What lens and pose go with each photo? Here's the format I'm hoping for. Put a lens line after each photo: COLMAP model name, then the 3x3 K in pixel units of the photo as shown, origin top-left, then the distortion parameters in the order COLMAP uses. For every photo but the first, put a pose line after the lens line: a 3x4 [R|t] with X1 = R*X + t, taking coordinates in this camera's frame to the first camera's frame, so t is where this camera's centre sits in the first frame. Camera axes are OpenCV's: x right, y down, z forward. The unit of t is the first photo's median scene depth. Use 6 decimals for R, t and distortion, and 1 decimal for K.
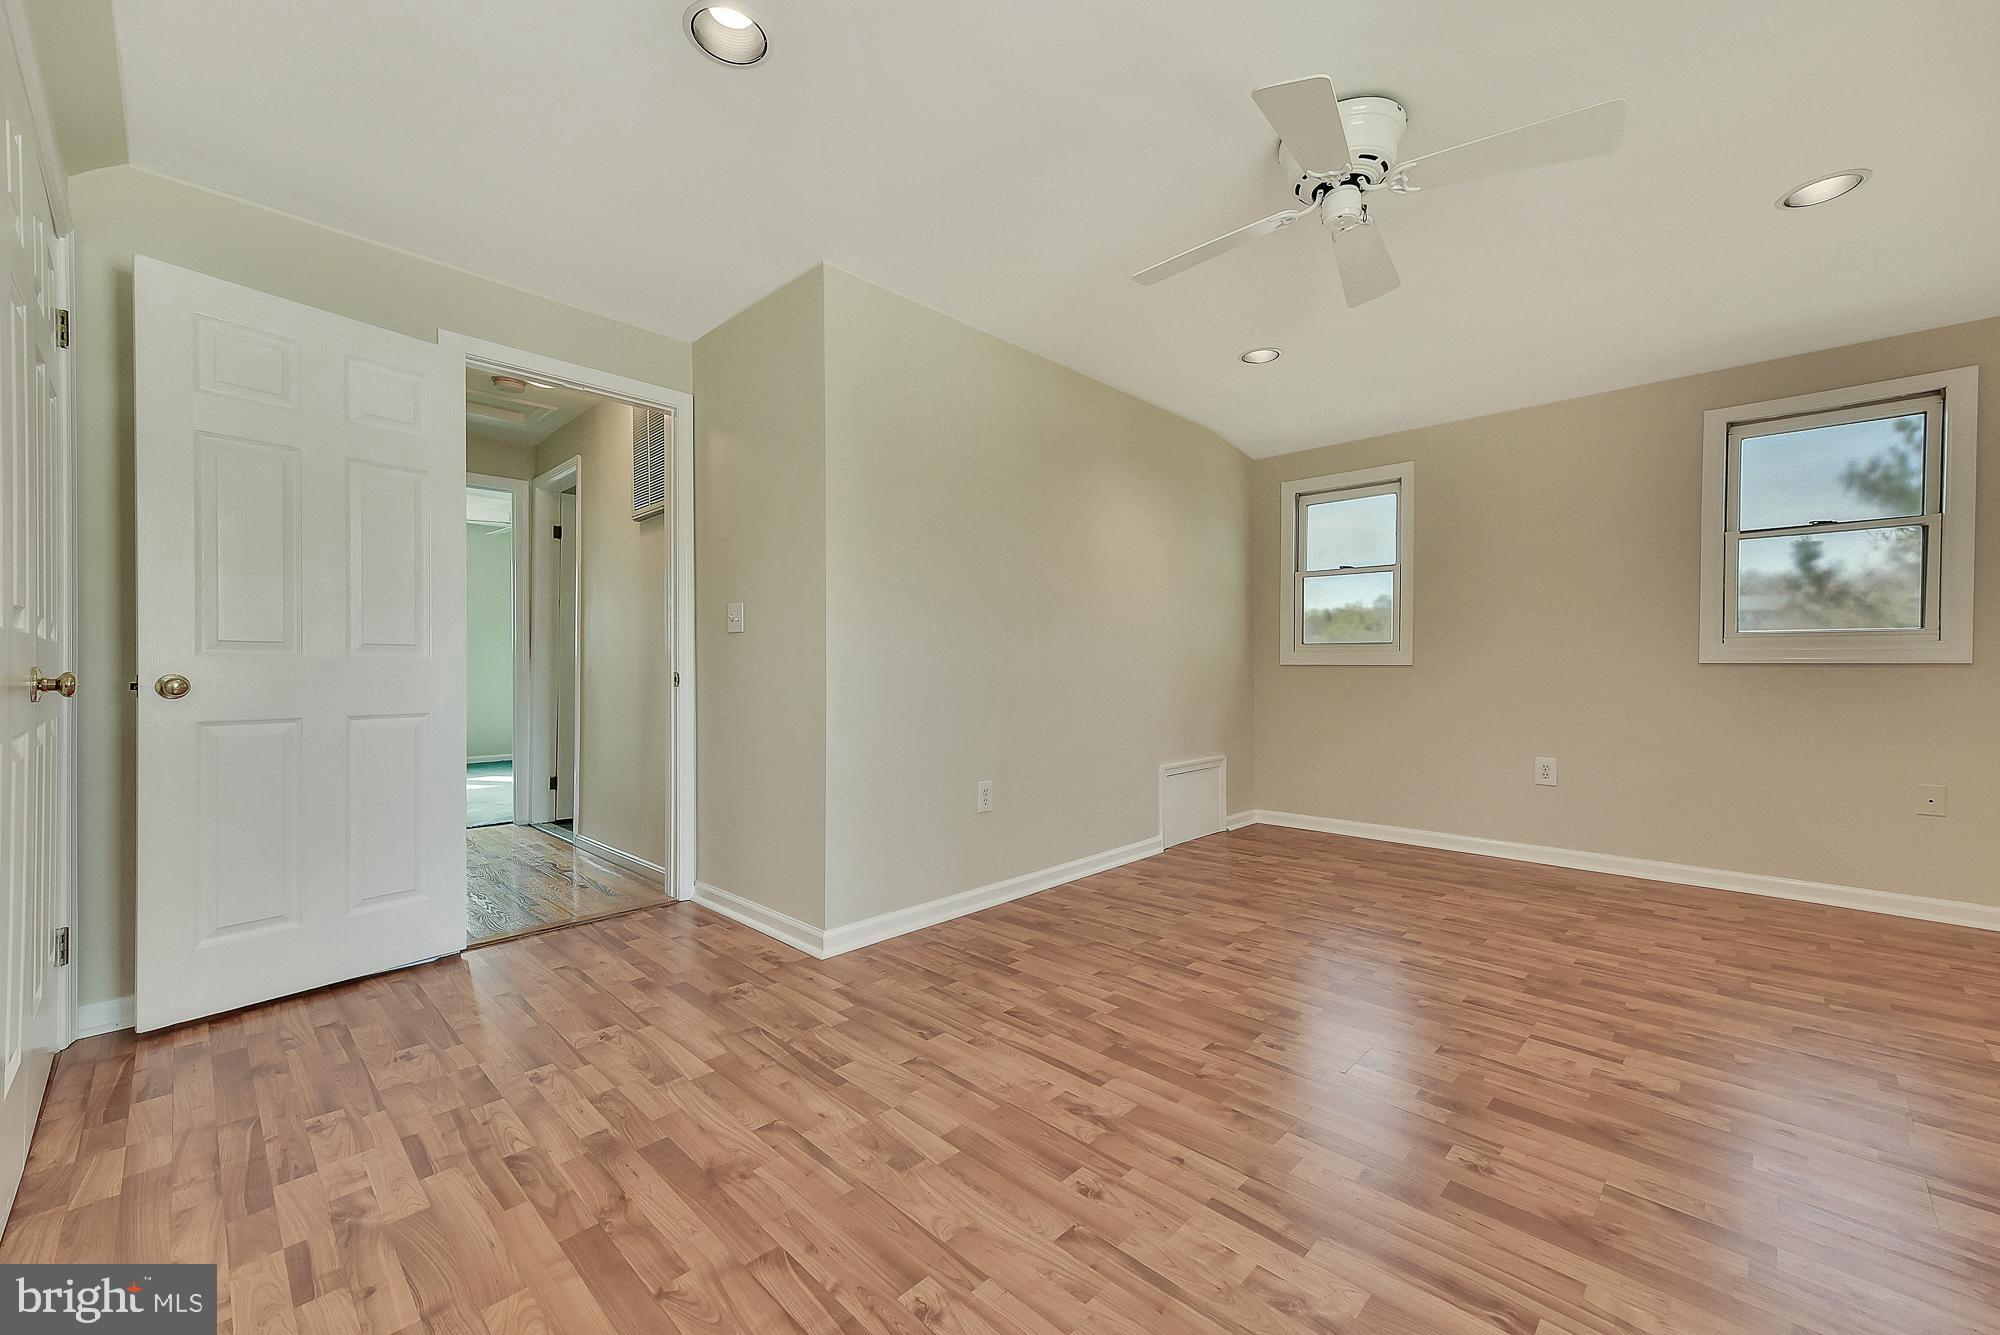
lens RADIAL K [[821.3, 0, 1003.9], [0, 821.3, 645.3], [0, 0, 1]] dist [0.000216, -0.000055]
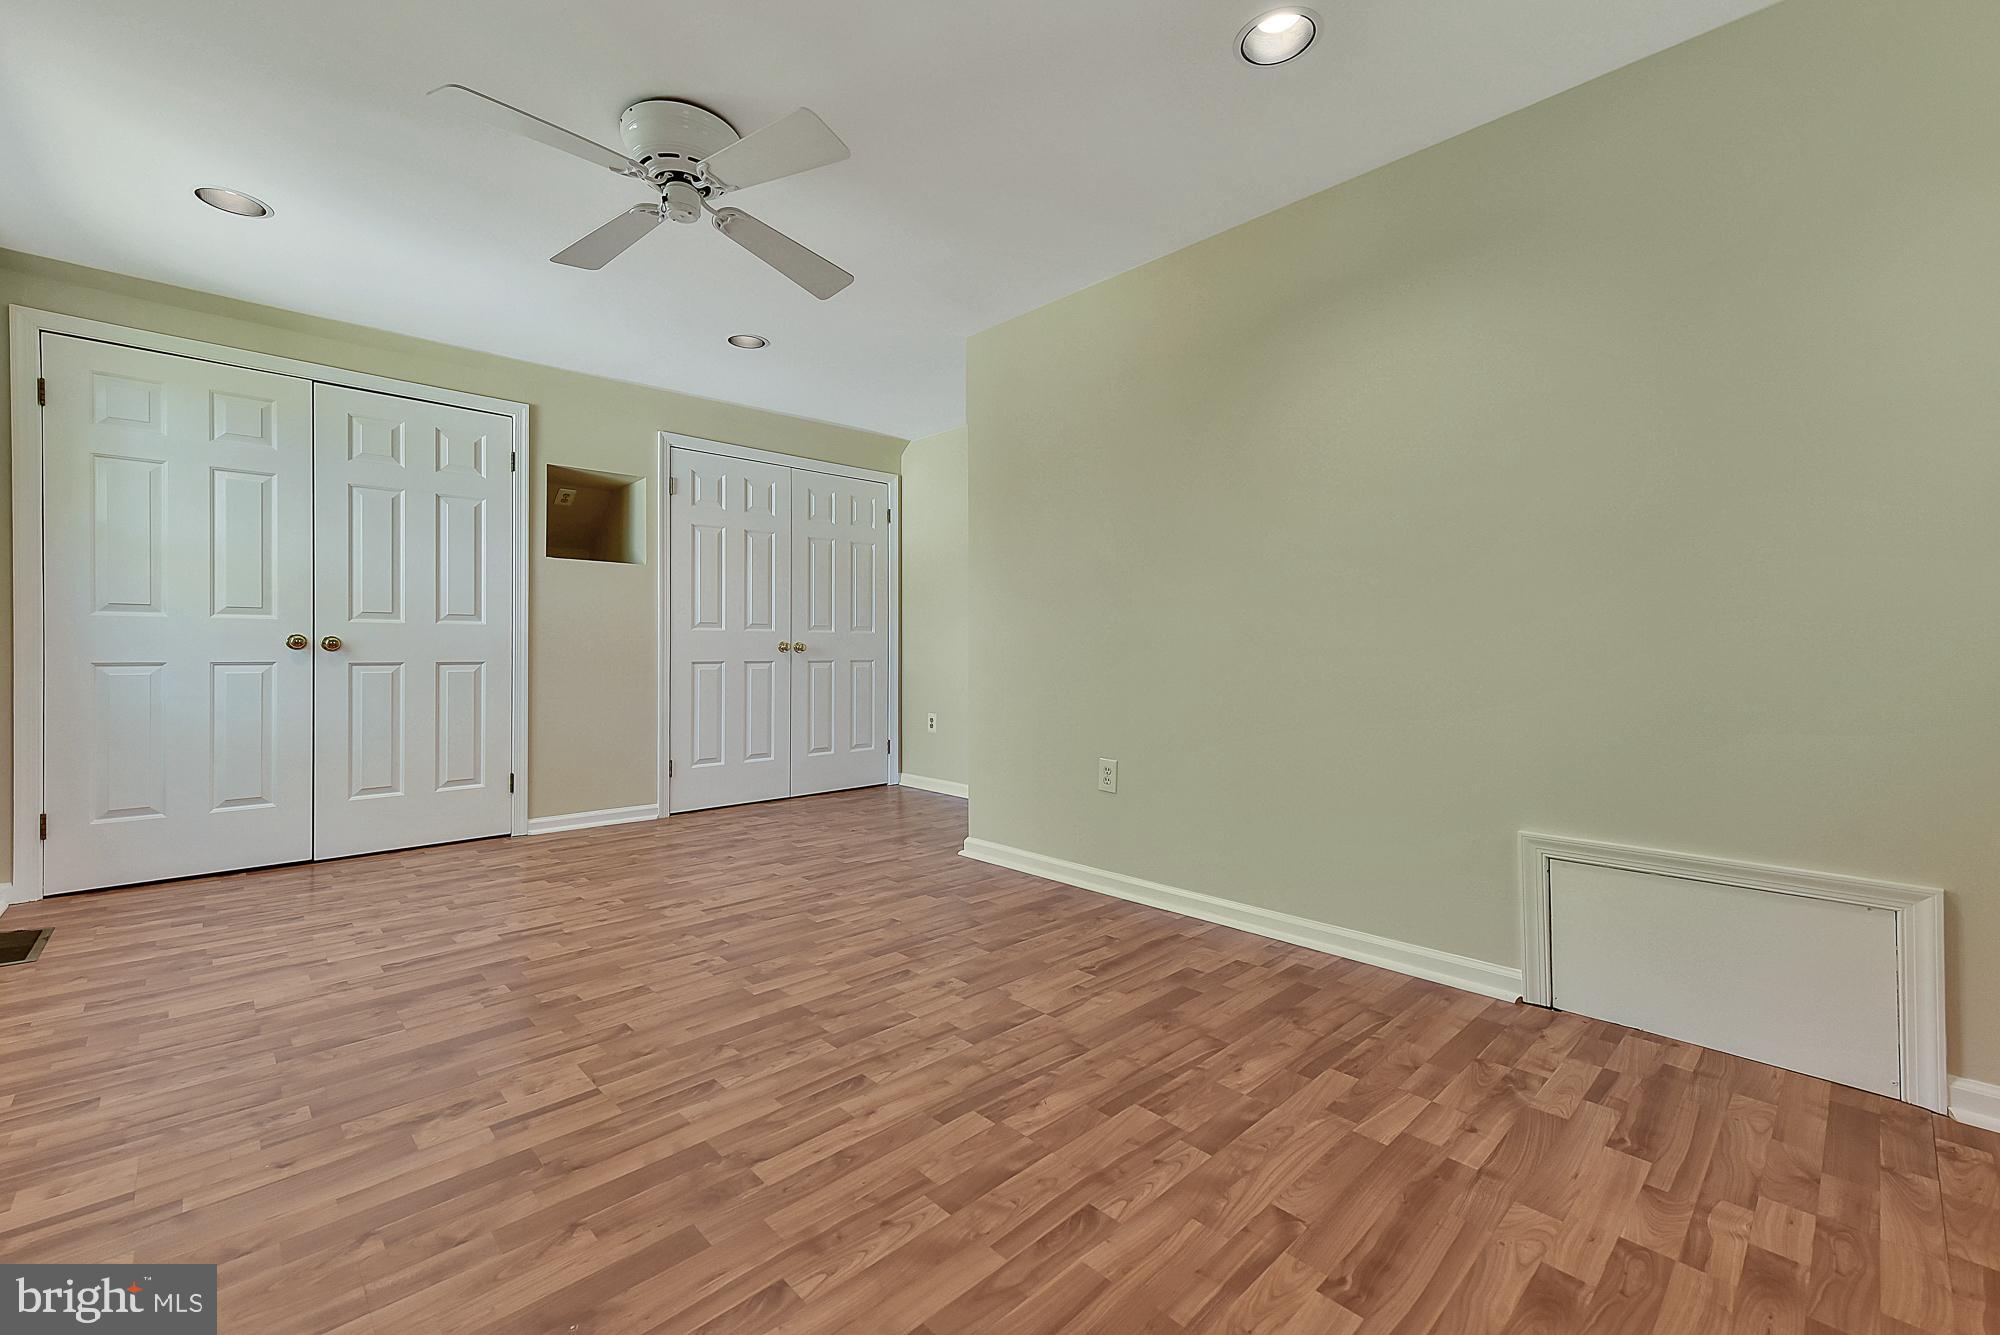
lens RADIAL K [[821.3, 0, 1003.9], [0, 821.3, 645.3], [0, 0, 1]] dist [0.000216, -0.000055]
pose [[-0.032984, 0.000205, -0.999456, 1.171530], [0.021698, 0.999764, -0.000511, 0.043450], [0.999220, -0.021703, -0.032980, 1.174591]]
